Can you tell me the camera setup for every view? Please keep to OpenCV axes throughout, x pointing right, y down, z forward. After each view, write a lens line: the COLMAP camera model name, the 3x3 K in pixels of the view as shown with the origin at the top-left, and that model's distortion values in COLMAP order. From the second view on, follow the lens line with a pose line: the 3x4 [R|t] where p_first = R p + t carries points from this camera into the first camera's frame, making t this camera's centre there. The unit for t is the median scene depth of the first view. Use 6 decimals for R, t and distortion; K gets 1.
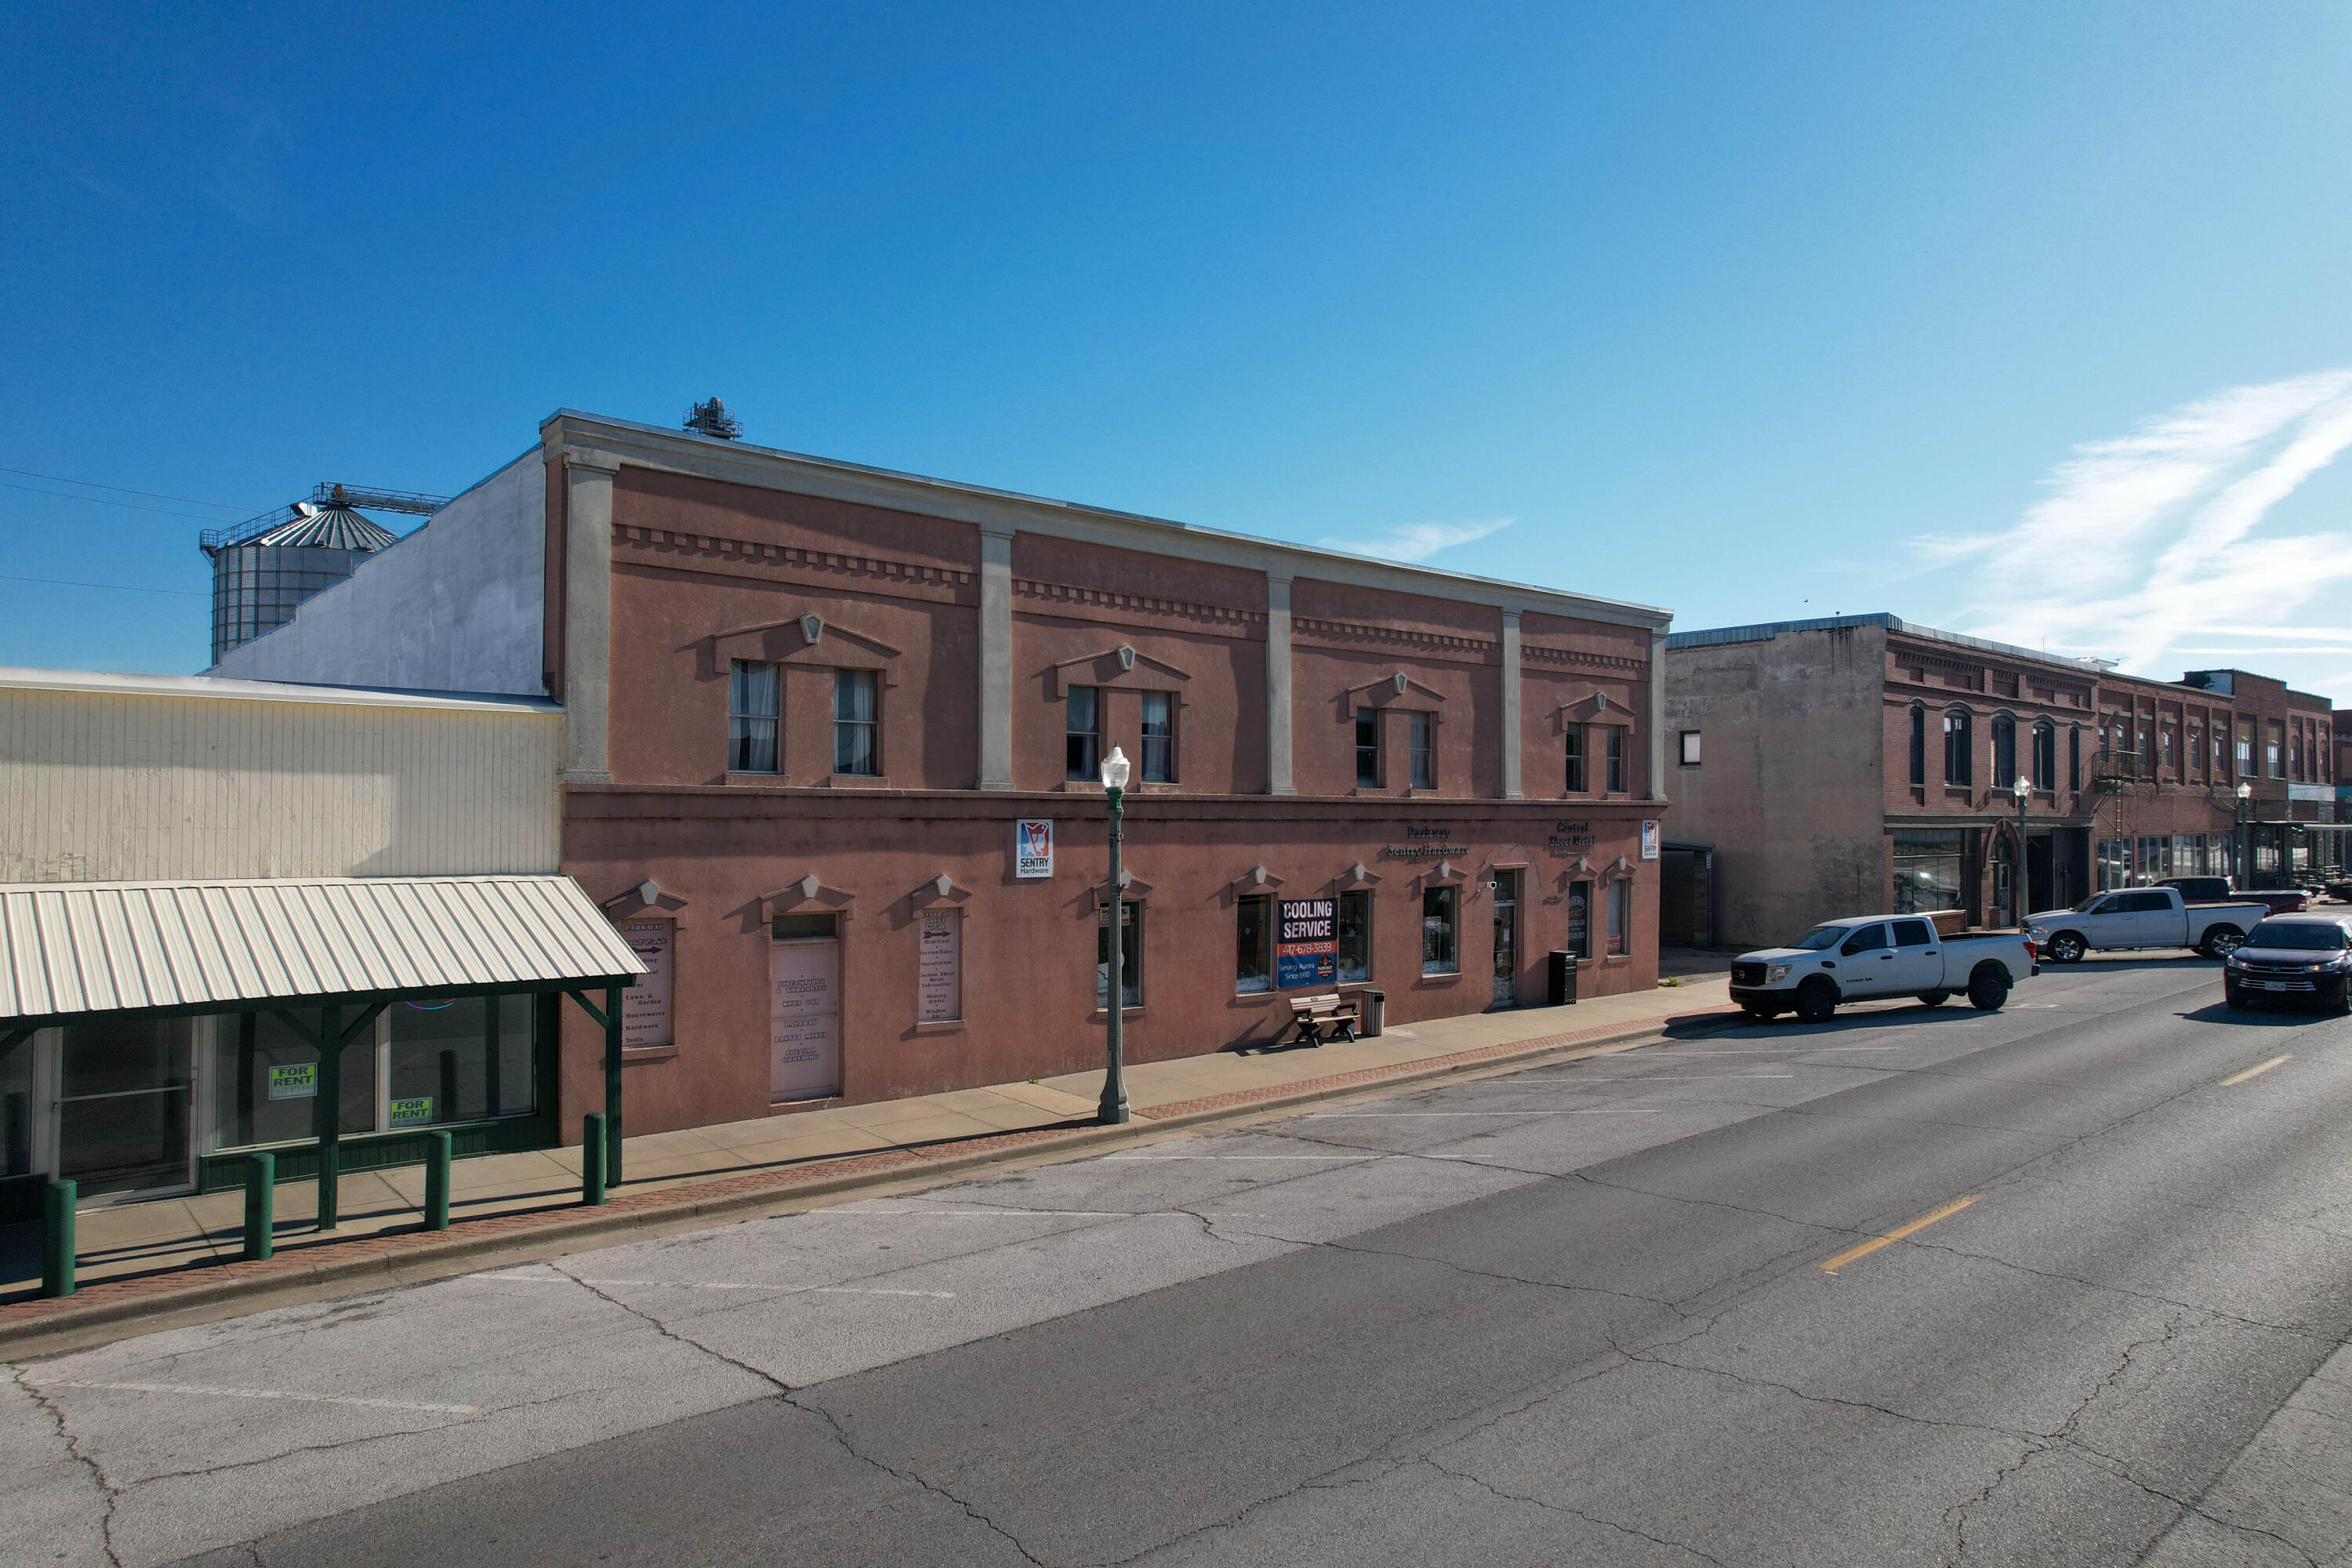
lens RADIAL K [[1505.6, 0, 1158.8], [0, 1505.6, 792.4], [0, 0, 1]] dist [-0.074569, 0.061966]
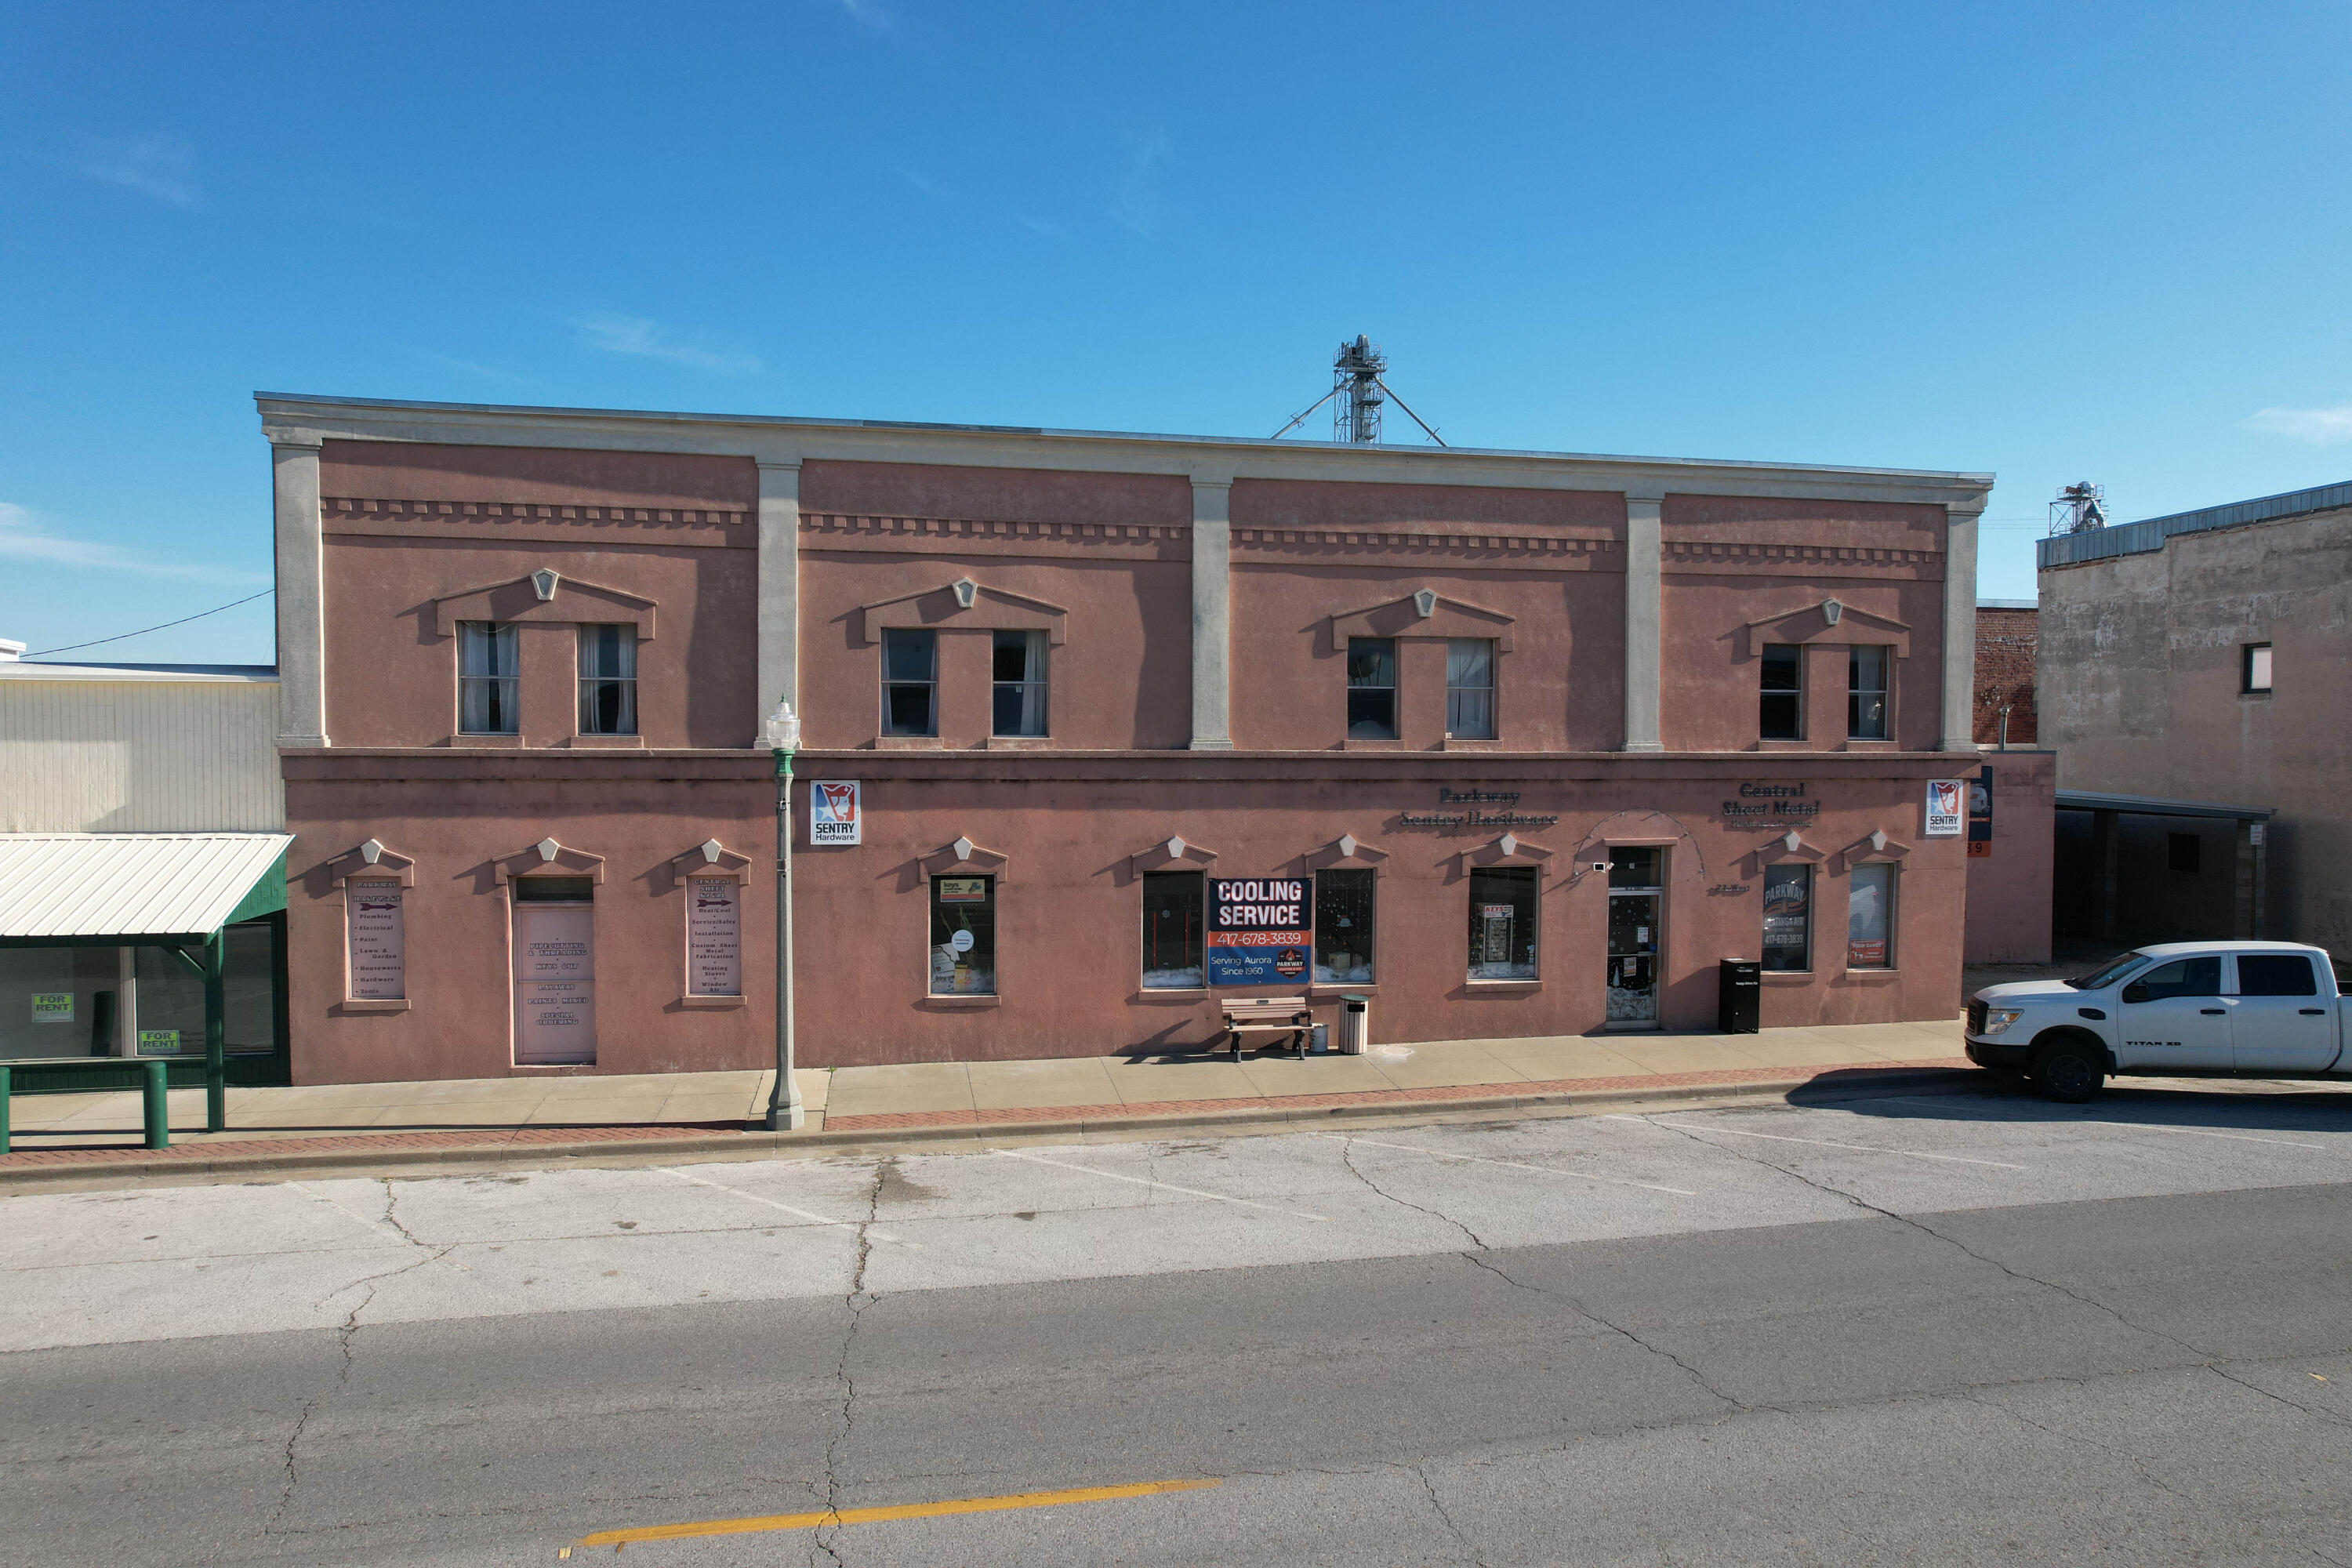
lens RADIAL K [[1505.6, 0, 1134.1], [0, 1505.6, 784.1], [0, 0, 1]] dist [-0.074569, 0.061966]
pose [[0.861975, 0.012286, -0.506801, 0.515395], [0.007615, 0.999280, 0.037177, -0.011438], [0.506893, -0.035905, 0.861261, 0.311103]]
